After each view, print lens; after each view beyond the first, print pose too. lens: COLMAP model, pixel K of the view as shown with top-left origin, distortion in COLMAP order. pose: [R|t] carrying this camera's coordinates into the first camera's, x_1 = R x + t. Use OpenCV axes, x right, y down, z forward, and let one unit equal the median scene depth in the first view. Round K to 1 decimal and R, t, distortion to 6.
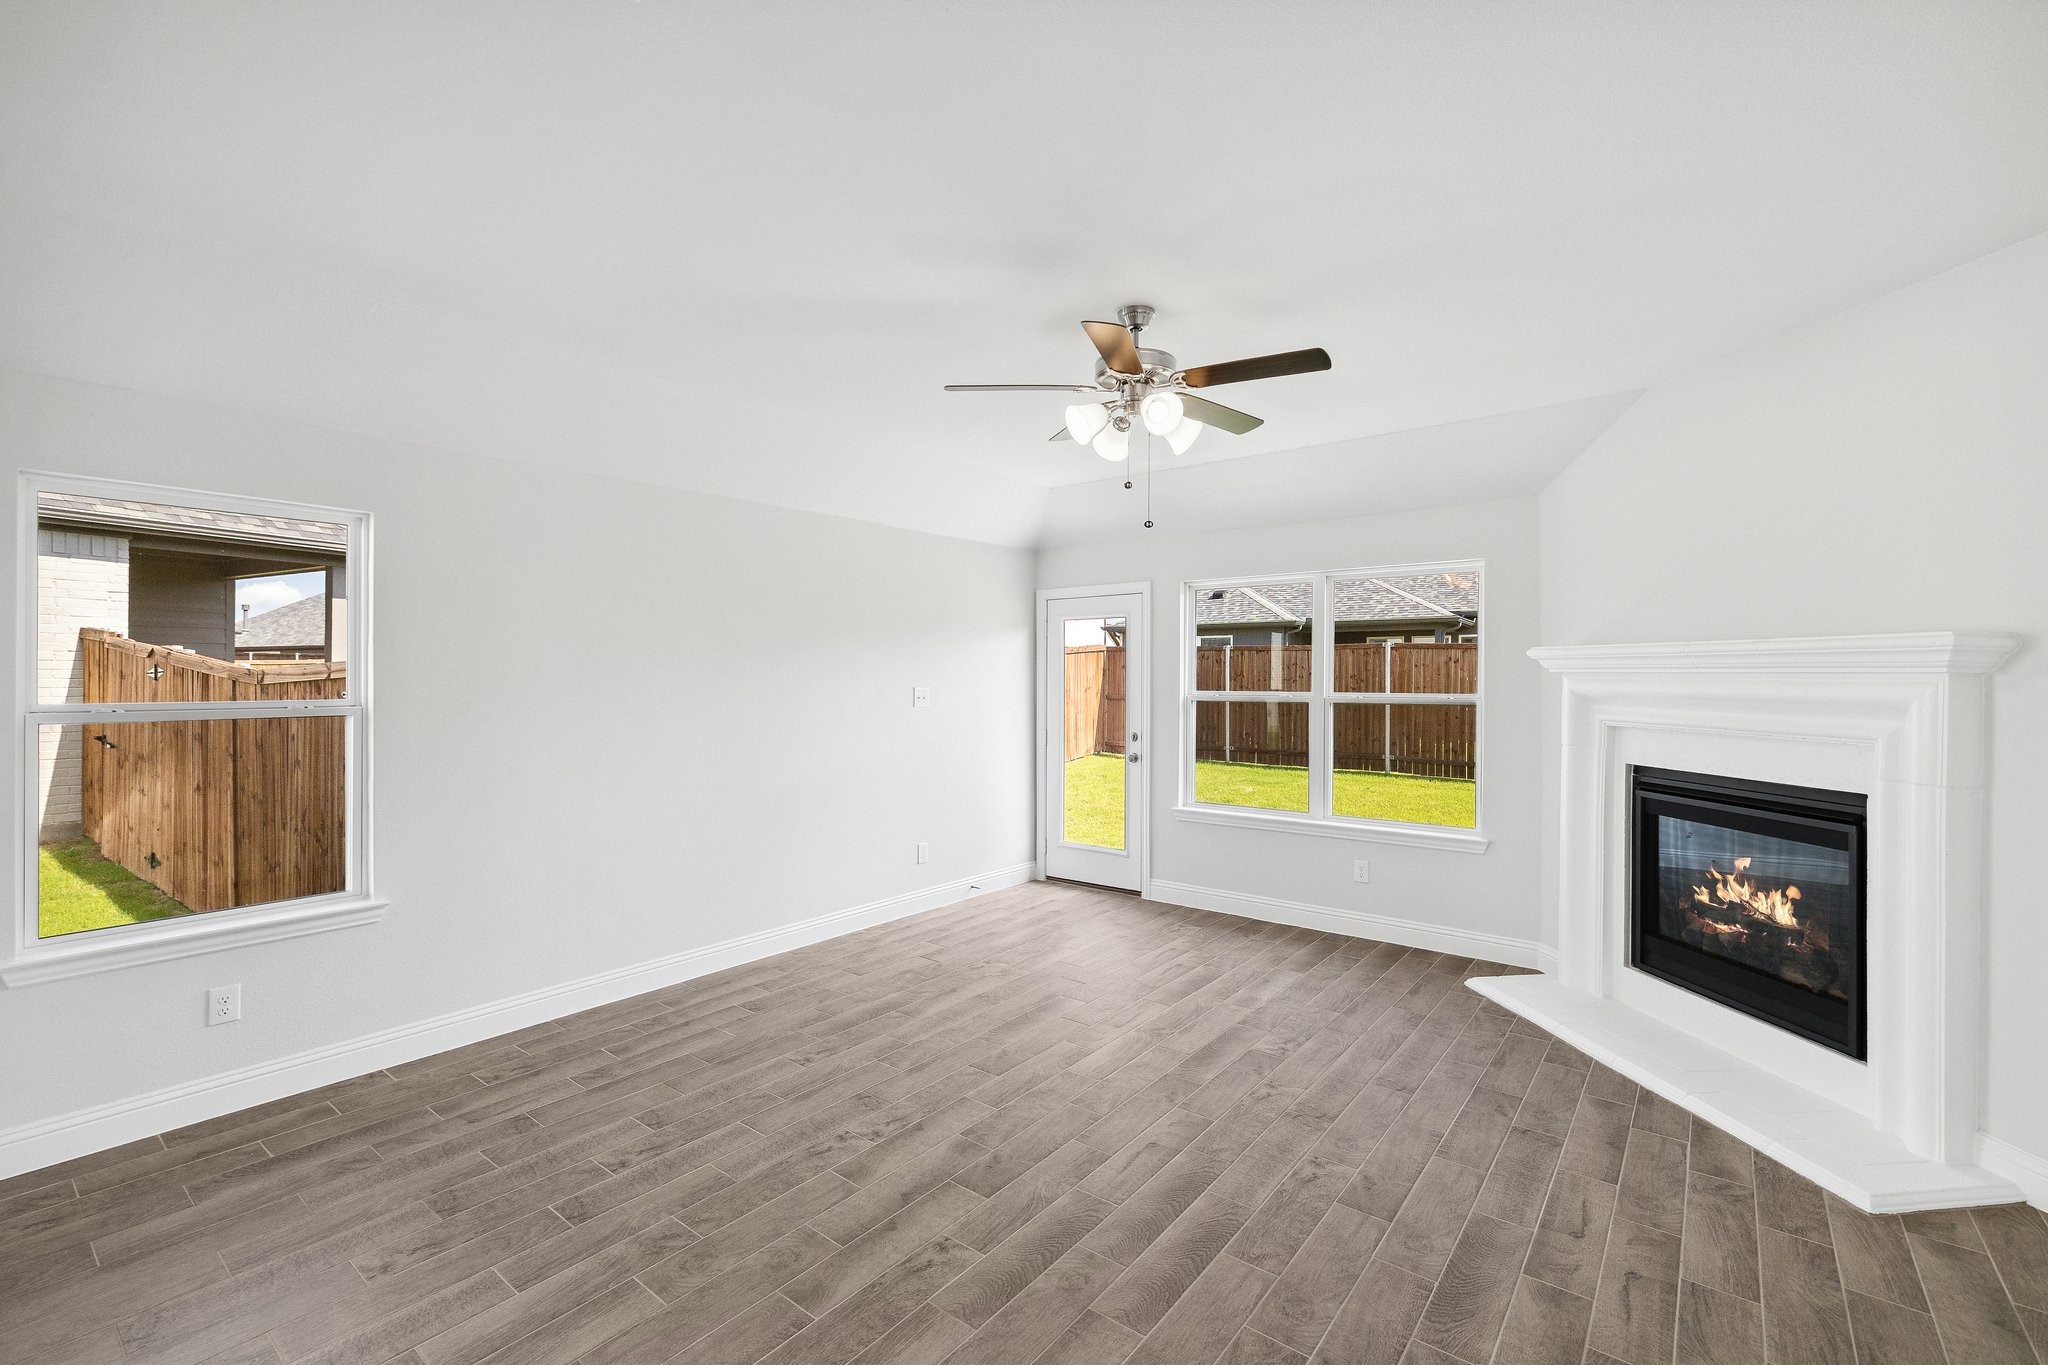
lens RADIAL K [[923.6, 0, 974.8], [0, 923.6, 675.1], [0, 0, 1]] dist [-0.000126, 0.000787]
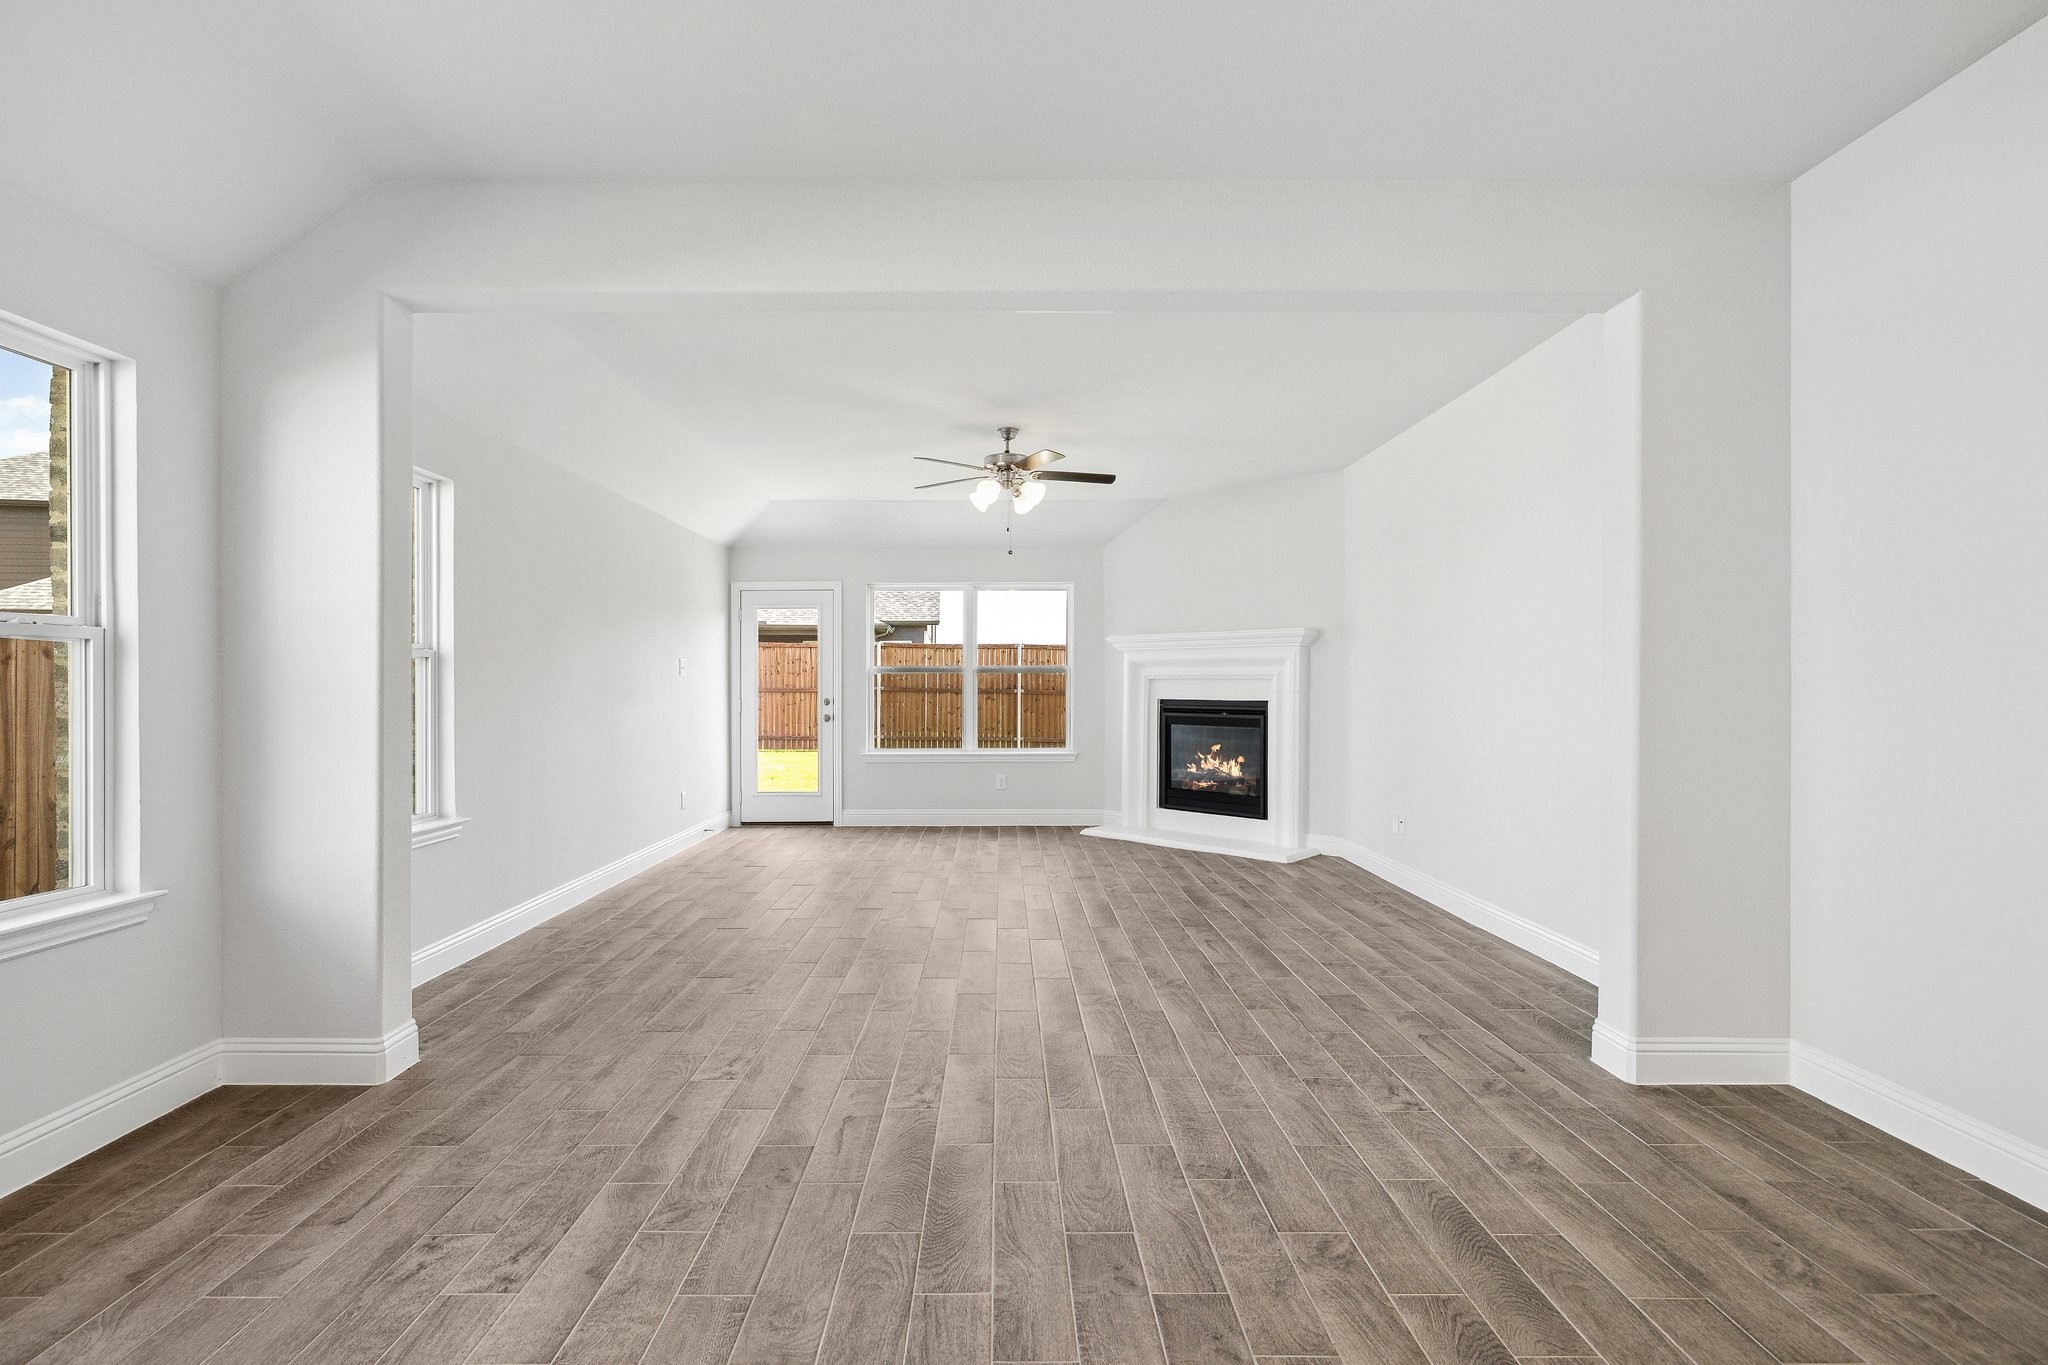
lens RADIAL K [[972.1, 0, 1024.0], [0, 972.1, 682.5], [0, 0, 1]] dist [-0.003750, 0.001752]
pose [[0.765937, 0.000830, 0.642915, -0.801490], [0.000153, 0.999999, -0.001473, 0.069830], [-0.642916, 0.001227, 0.765936, -0.343916]]
